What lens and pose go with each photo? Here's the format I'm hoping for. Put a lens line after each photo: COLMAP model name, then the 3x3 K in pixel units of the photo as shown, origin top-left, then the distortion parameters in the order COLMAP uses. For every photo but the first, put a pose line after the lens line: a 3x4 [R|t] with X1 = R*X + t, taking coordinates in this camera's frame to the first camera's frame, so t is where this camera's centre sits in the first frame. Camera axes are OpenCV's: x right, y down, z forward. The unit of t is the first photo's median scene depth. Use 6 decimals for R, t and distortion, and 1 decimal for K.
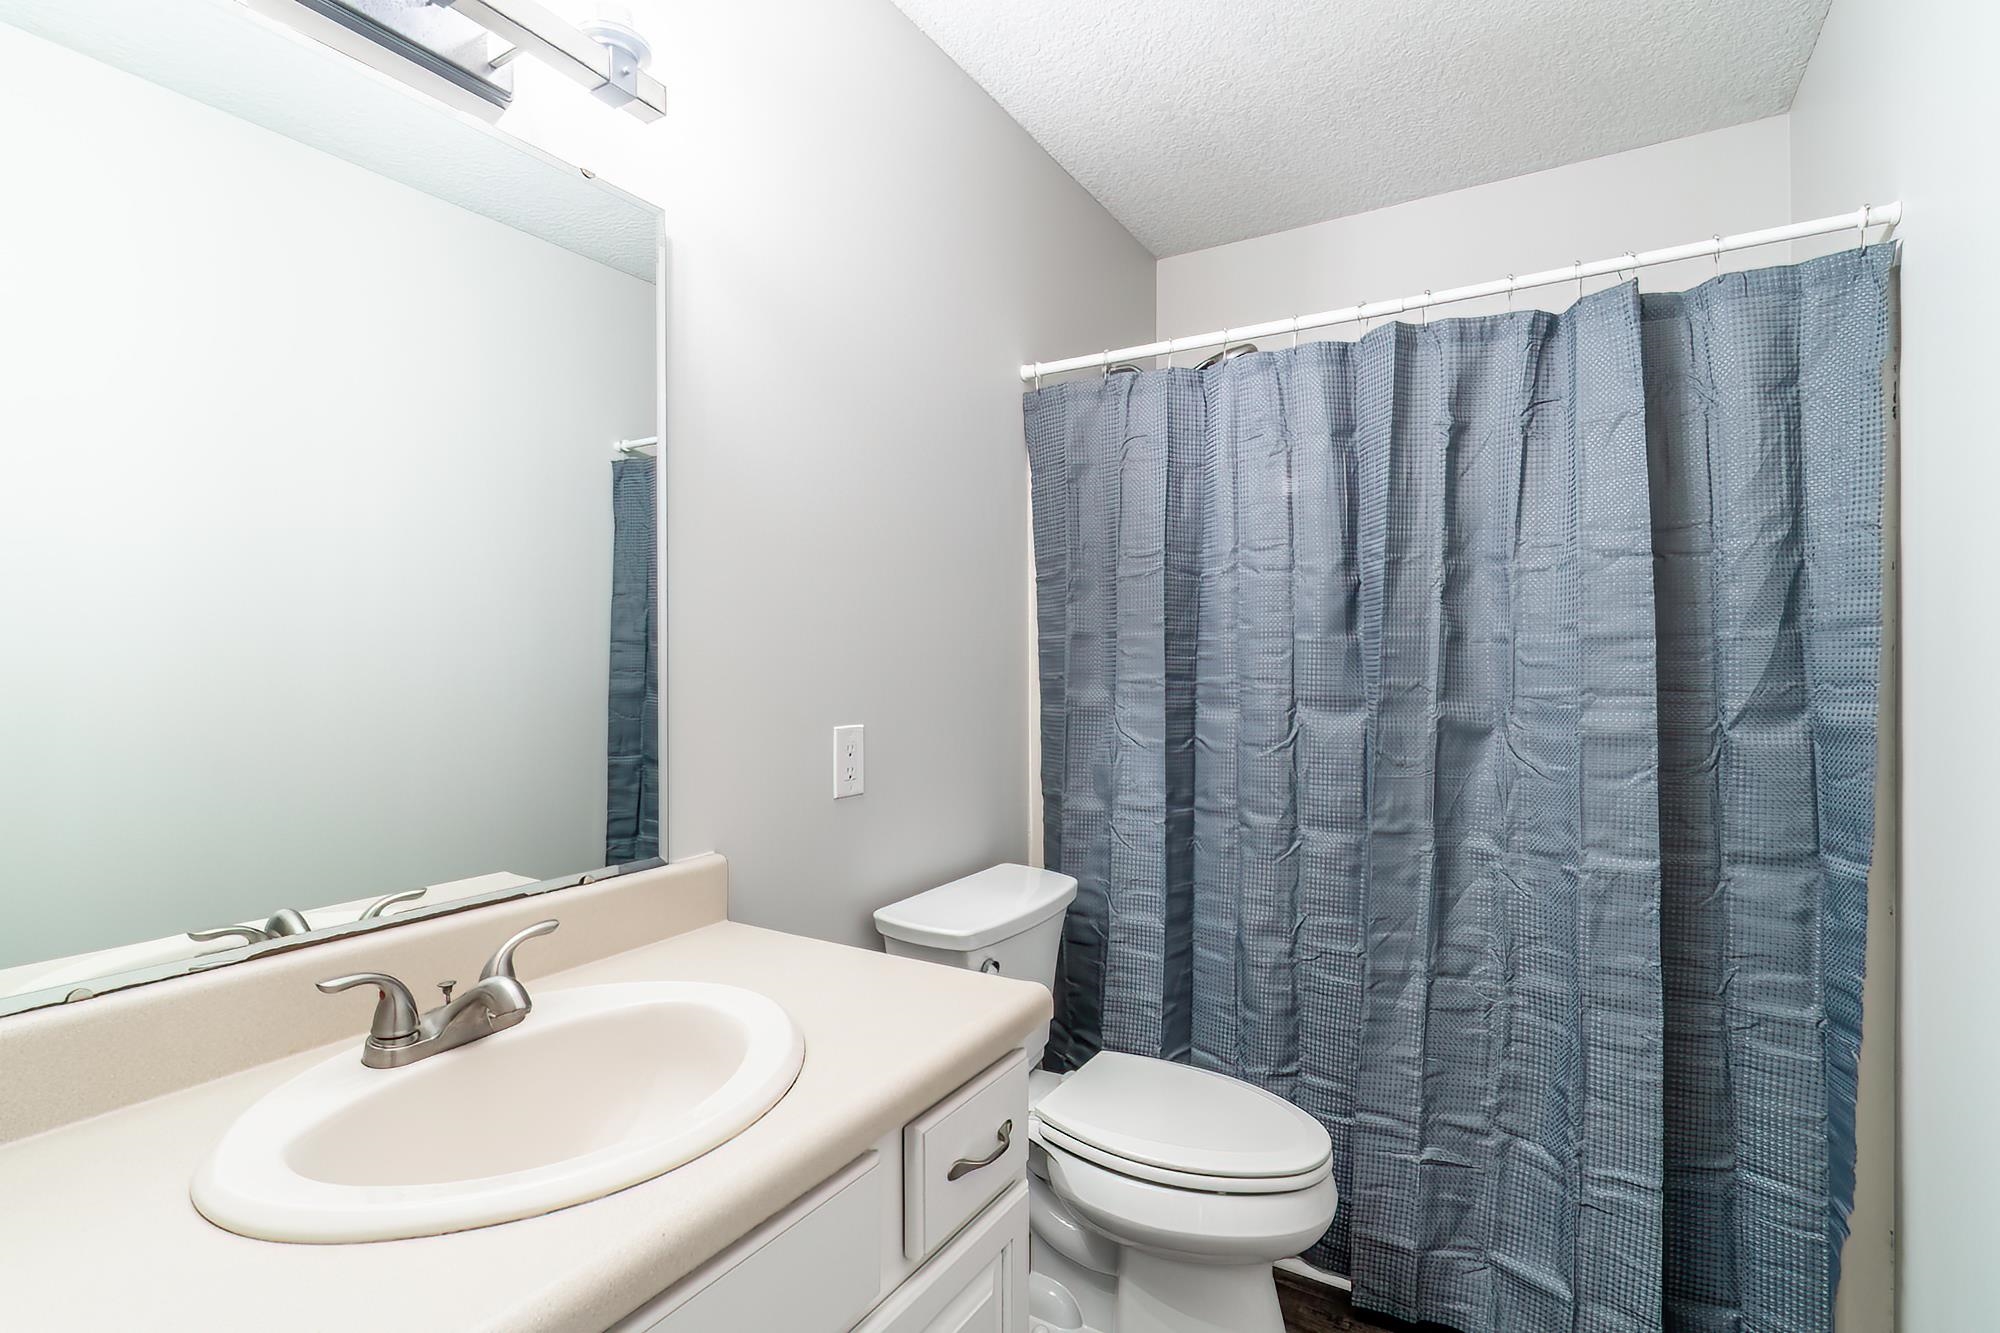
lens RADIAL K [[871.4, 0, 1003.3], [0, 871.4, 674.3], [0, 0, 1]] dist [-0.003299, 0.000802]
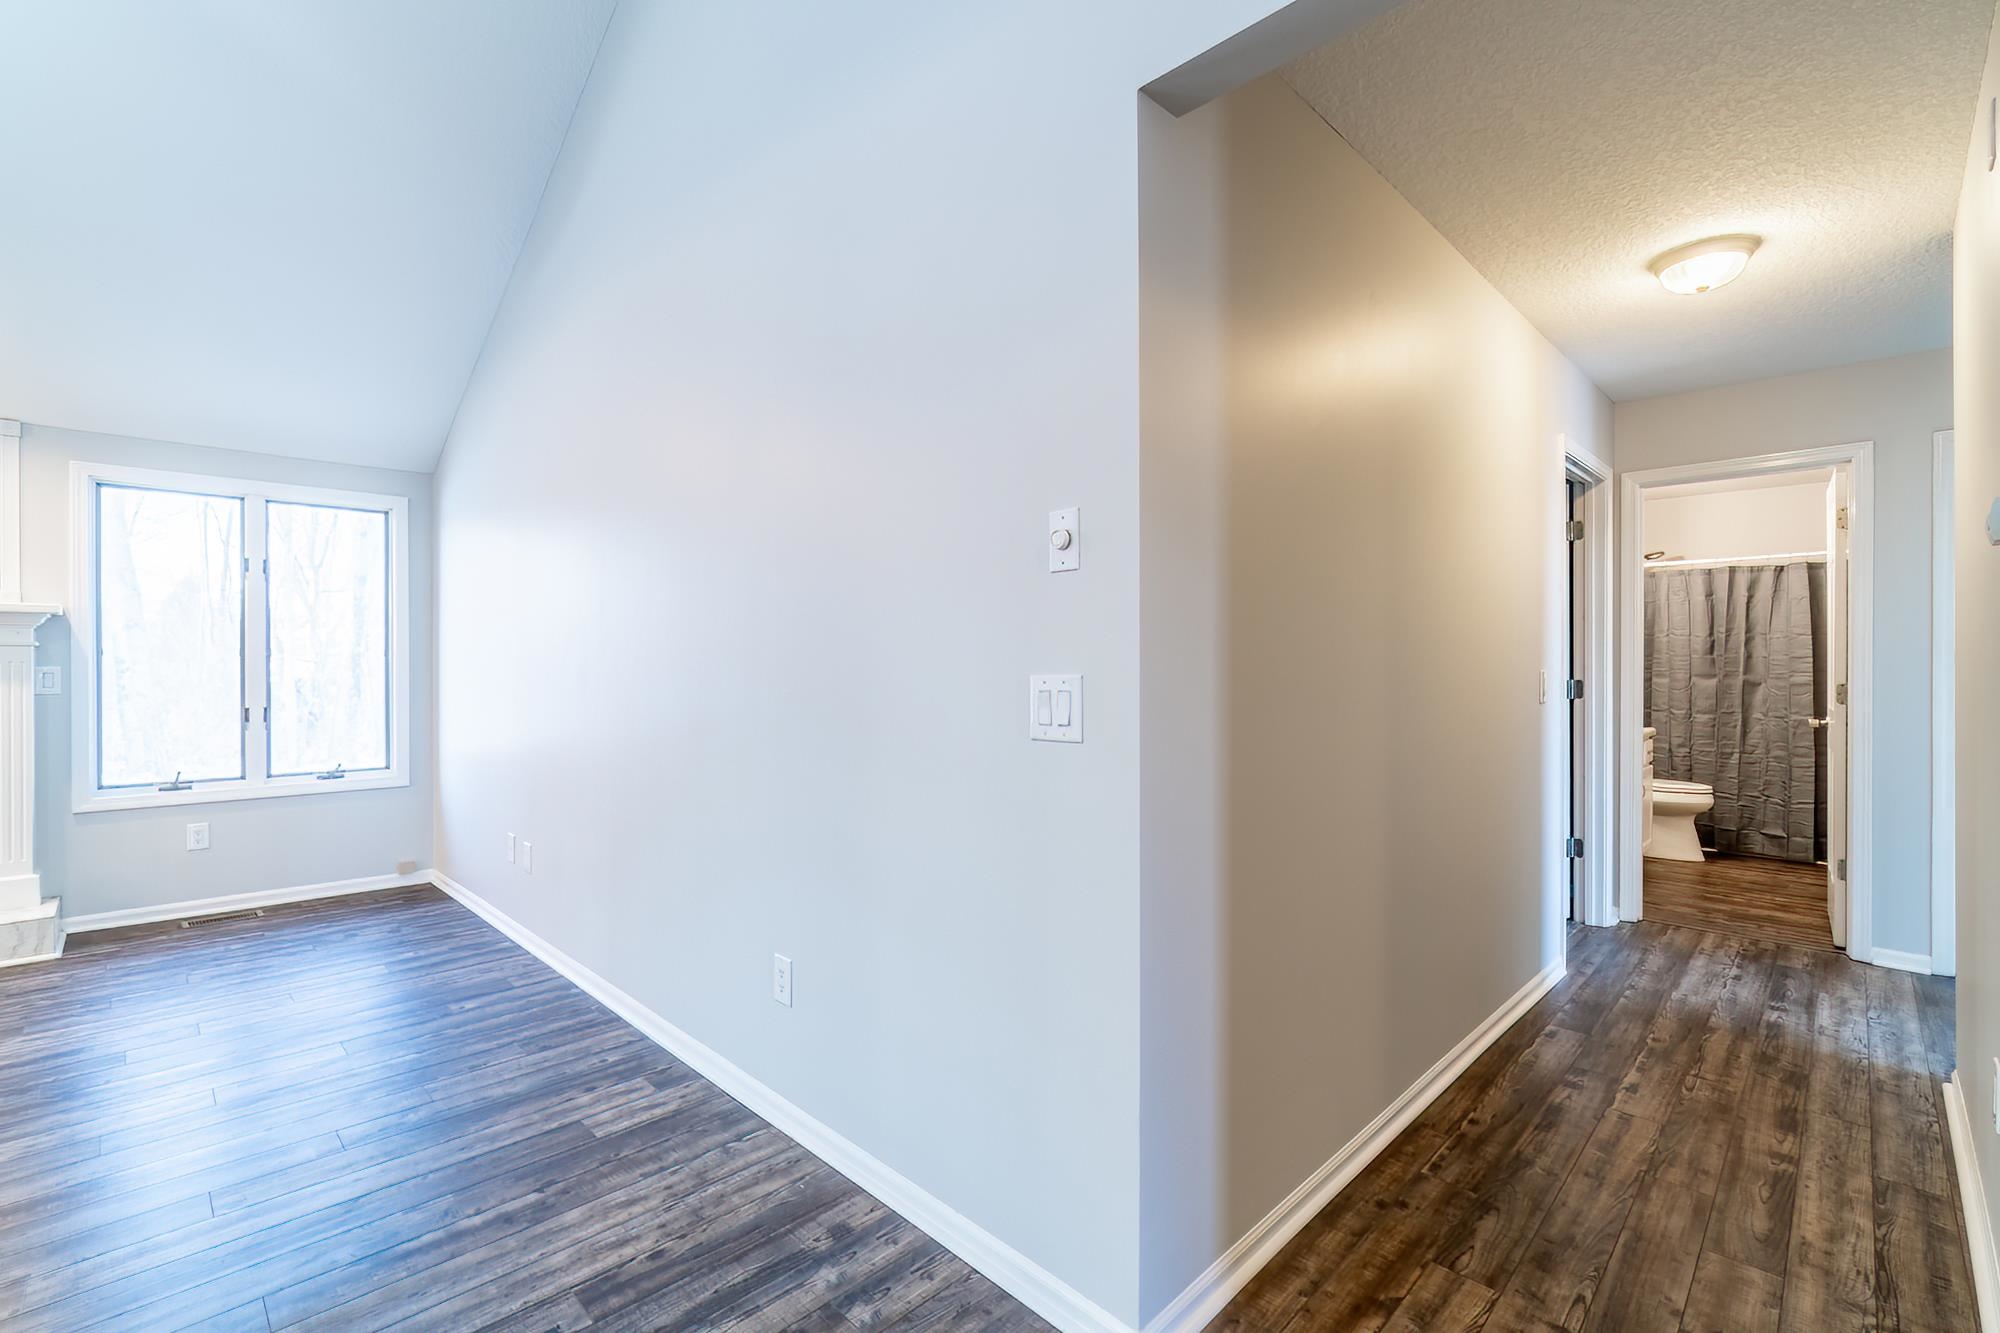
lens RADIAL K [[871.4, 0, 967.6], [0, 871.4, 676.8], [0, 0, 1]] dist [-0.003299, 0.000802]
pose [[0.974009, -0.000054, -0.226508, -1.728217], [0.000724, 0.999996, 0.002878, 0.026162], [0.226507, -0.002967, 0.974005, -3.078819]]
